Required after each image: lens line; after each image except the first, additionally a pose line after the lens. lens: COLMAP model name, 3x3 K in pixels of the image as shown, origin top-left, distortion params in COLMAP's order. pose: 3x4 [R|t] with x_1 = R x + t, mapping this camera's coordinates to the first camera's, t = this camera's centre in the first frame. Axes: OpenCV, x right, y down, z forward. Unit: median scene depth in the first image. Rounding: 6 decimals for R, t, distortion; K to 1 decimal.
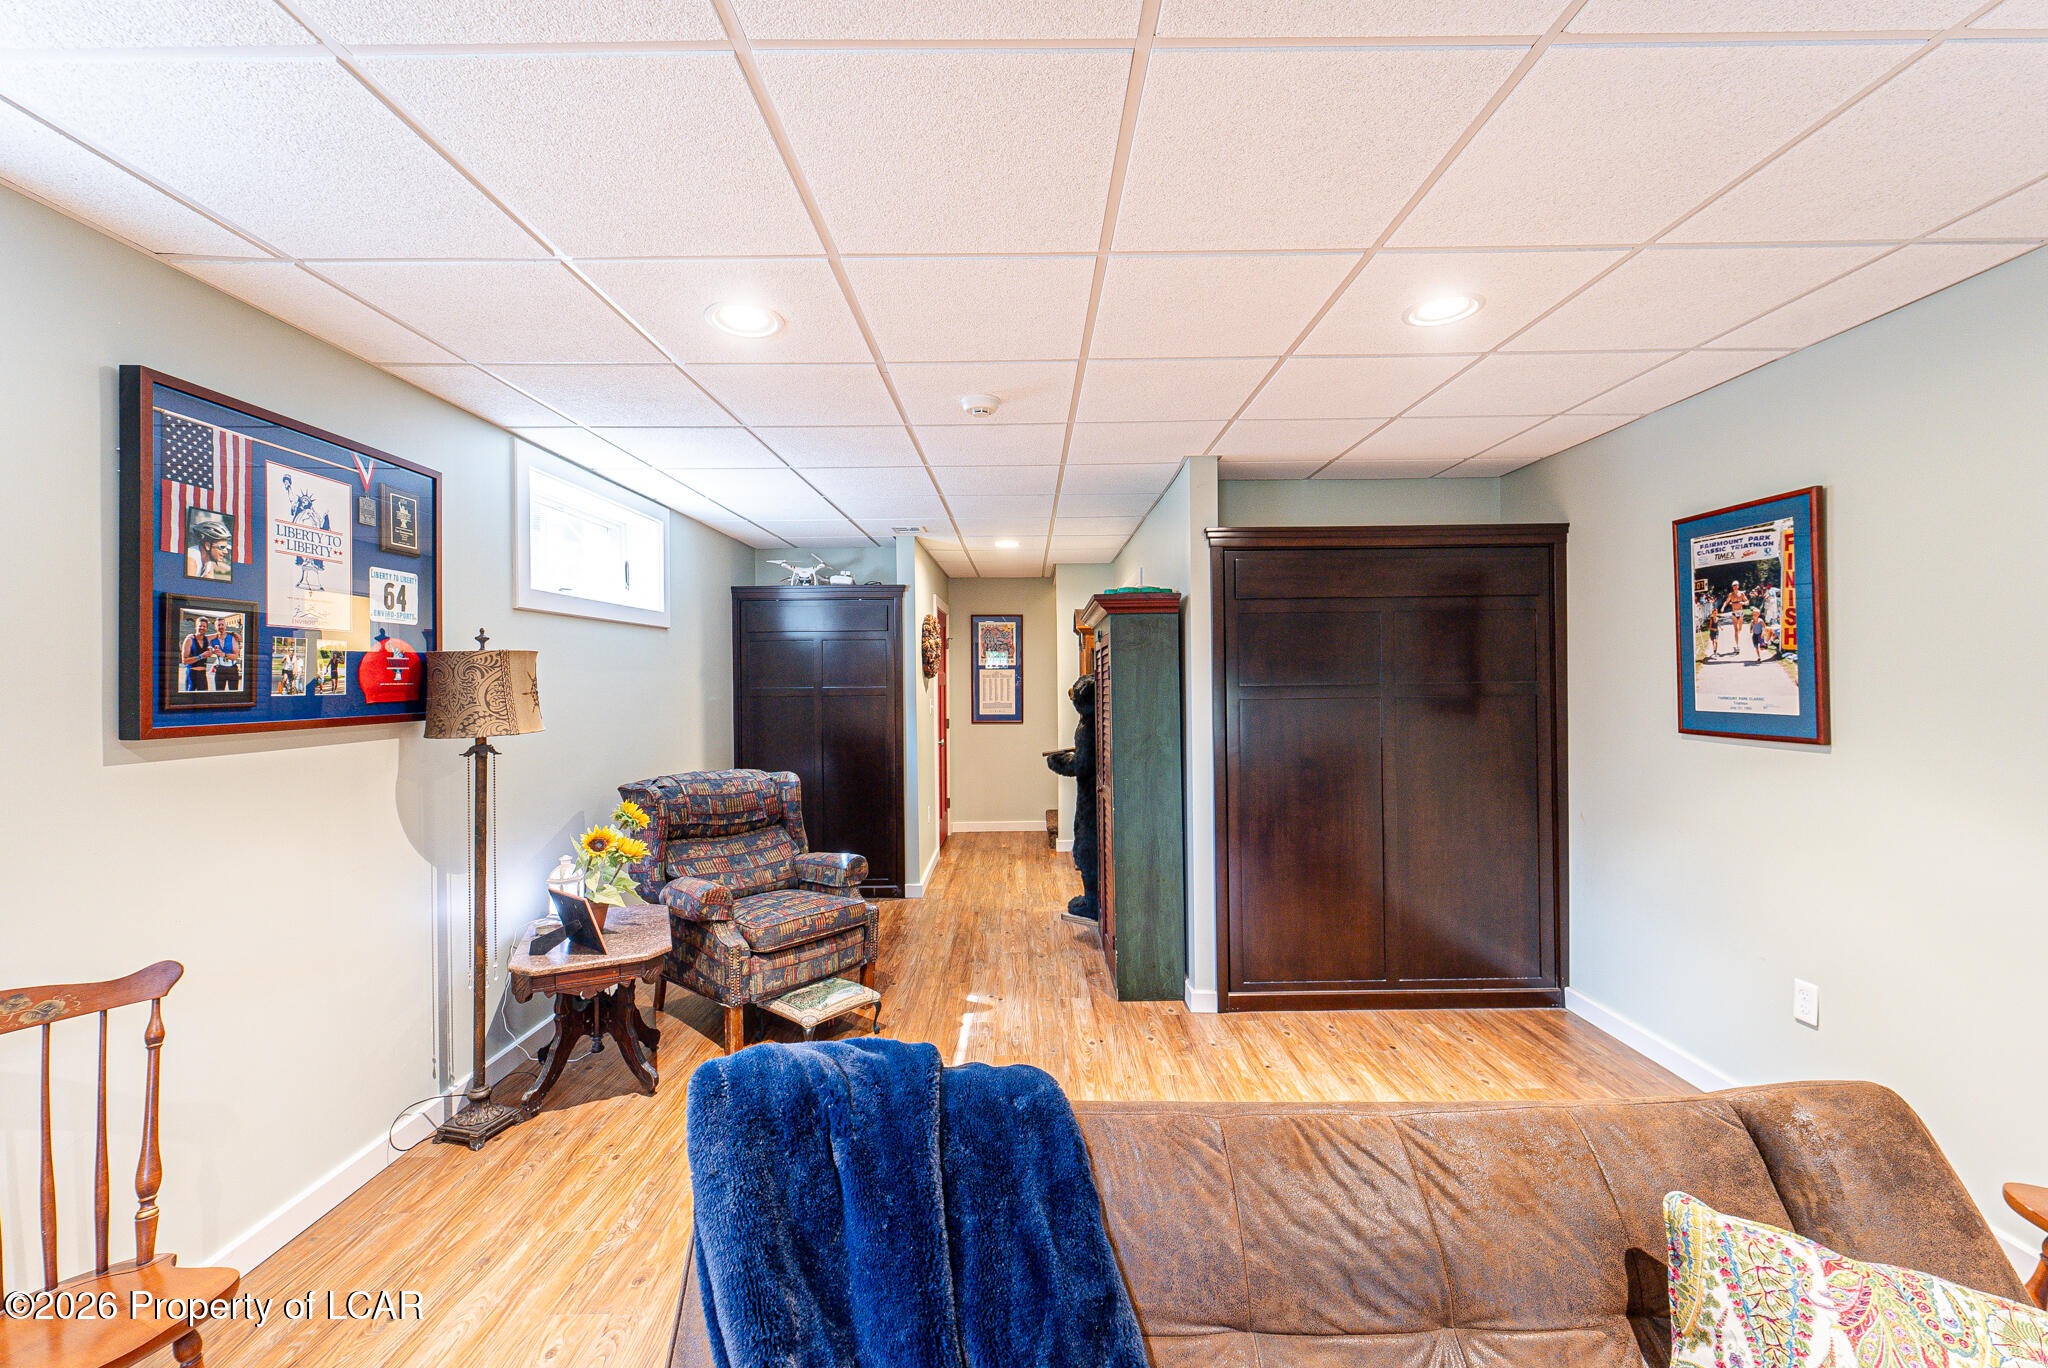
lens RADIAL K [[818.5, 0, 1026.0], [0, 818.5, 679.6], [0, 0, 1]] dist [0.000113, 0.000342]
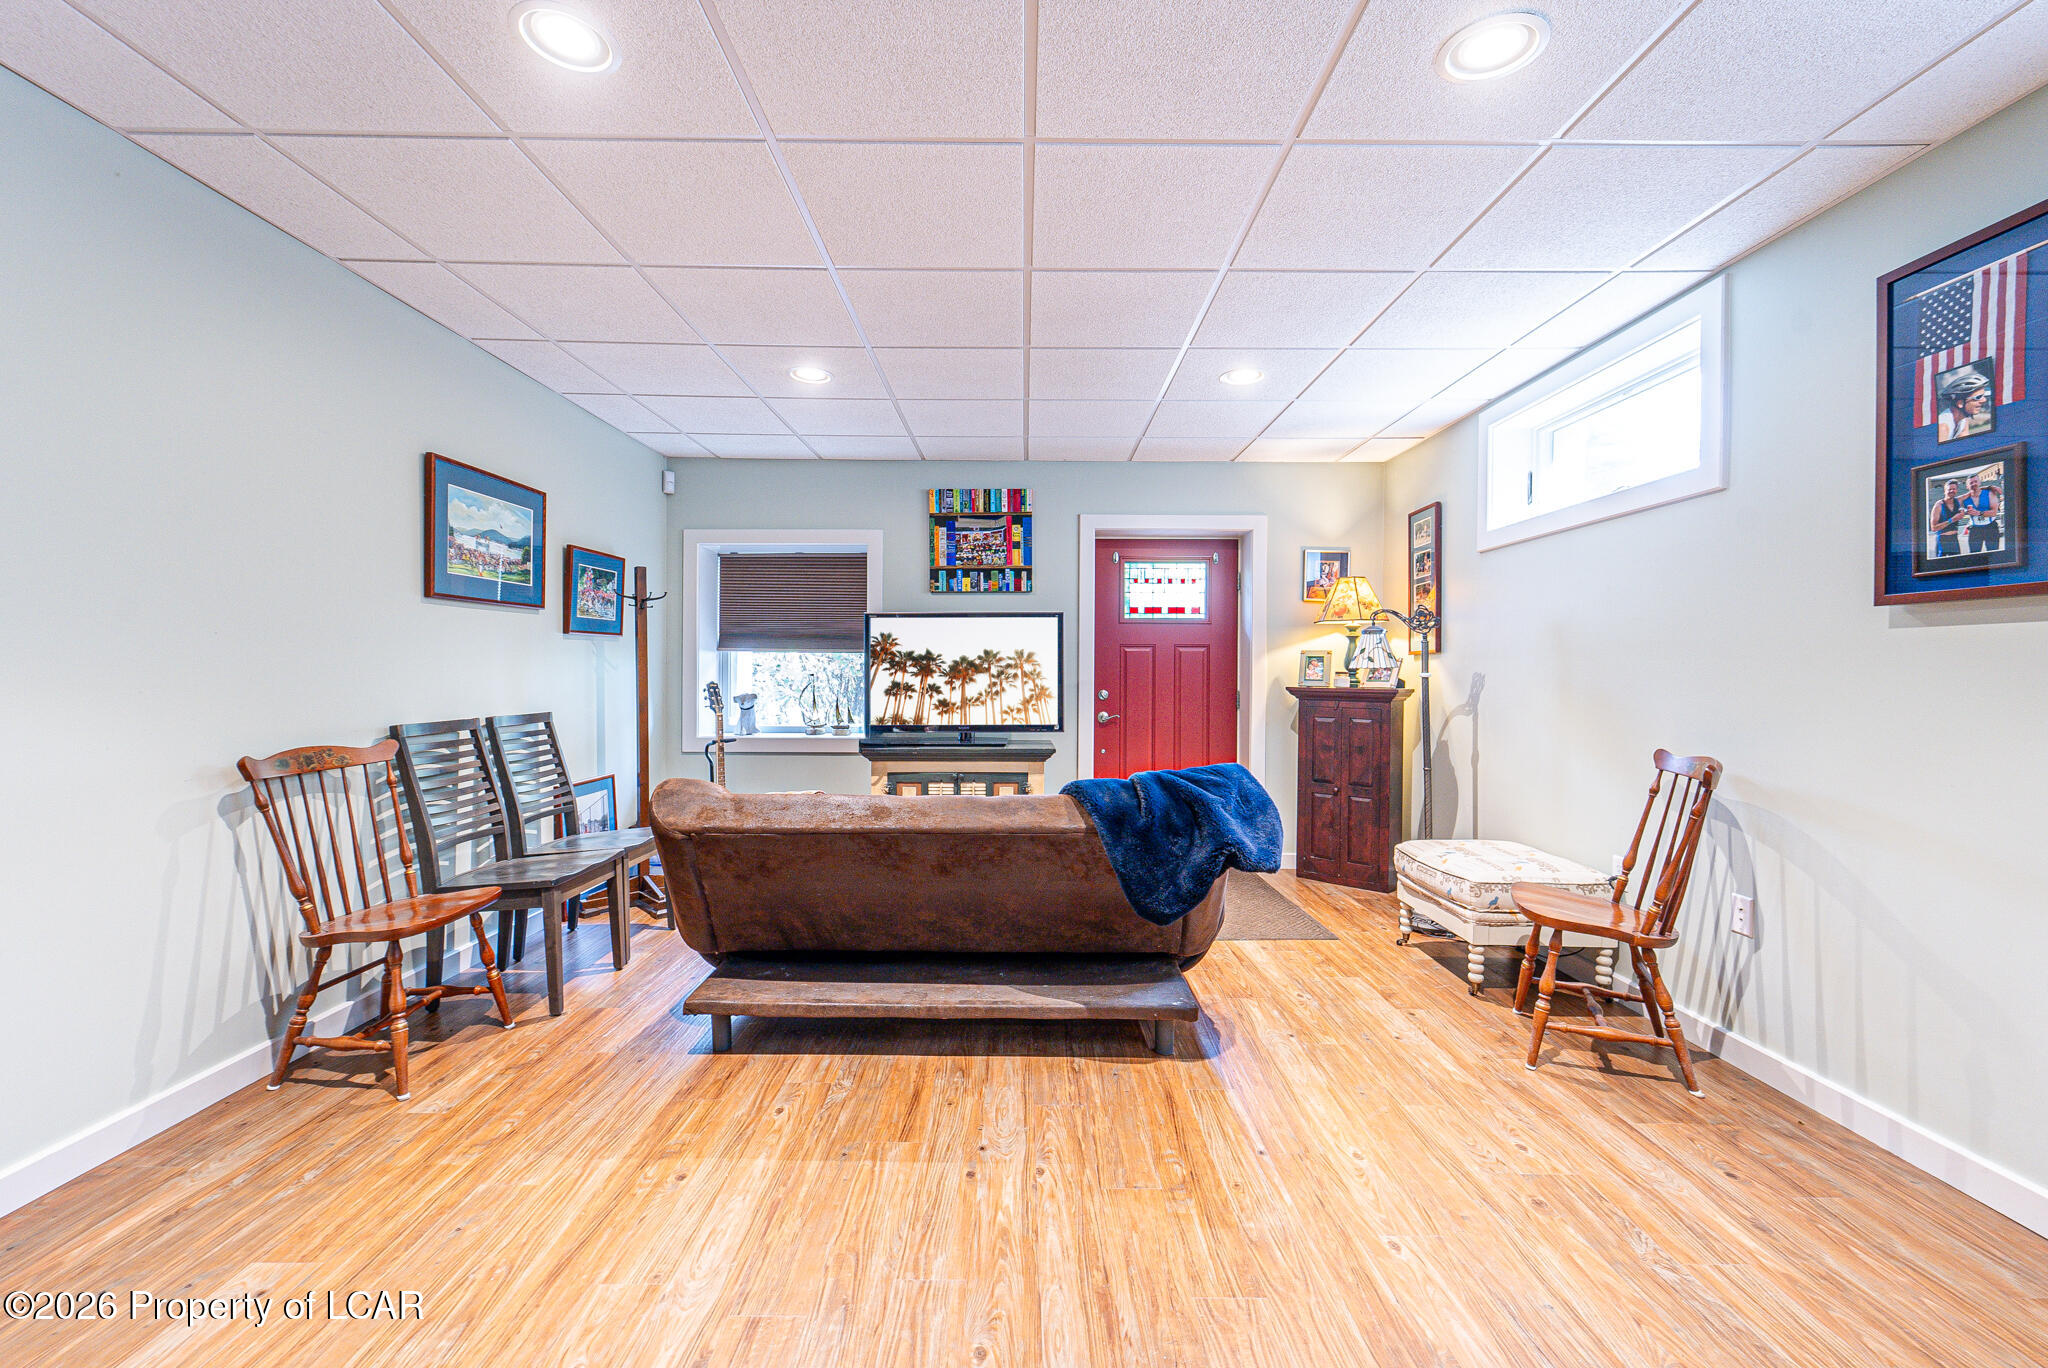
lens RADIAL K [[818.5, 0, 1021.6], [0, 818.5, 675.6], [0, 0, 1]] dist [0.000113, 0.000342]
pose [[-0.999991, 0.000956, -0.004183, 0.107646], [0.000919, 0.999960, 0.008922, 0.146146], [0.004191, 0.008918, -0.999951, 1.954200]]
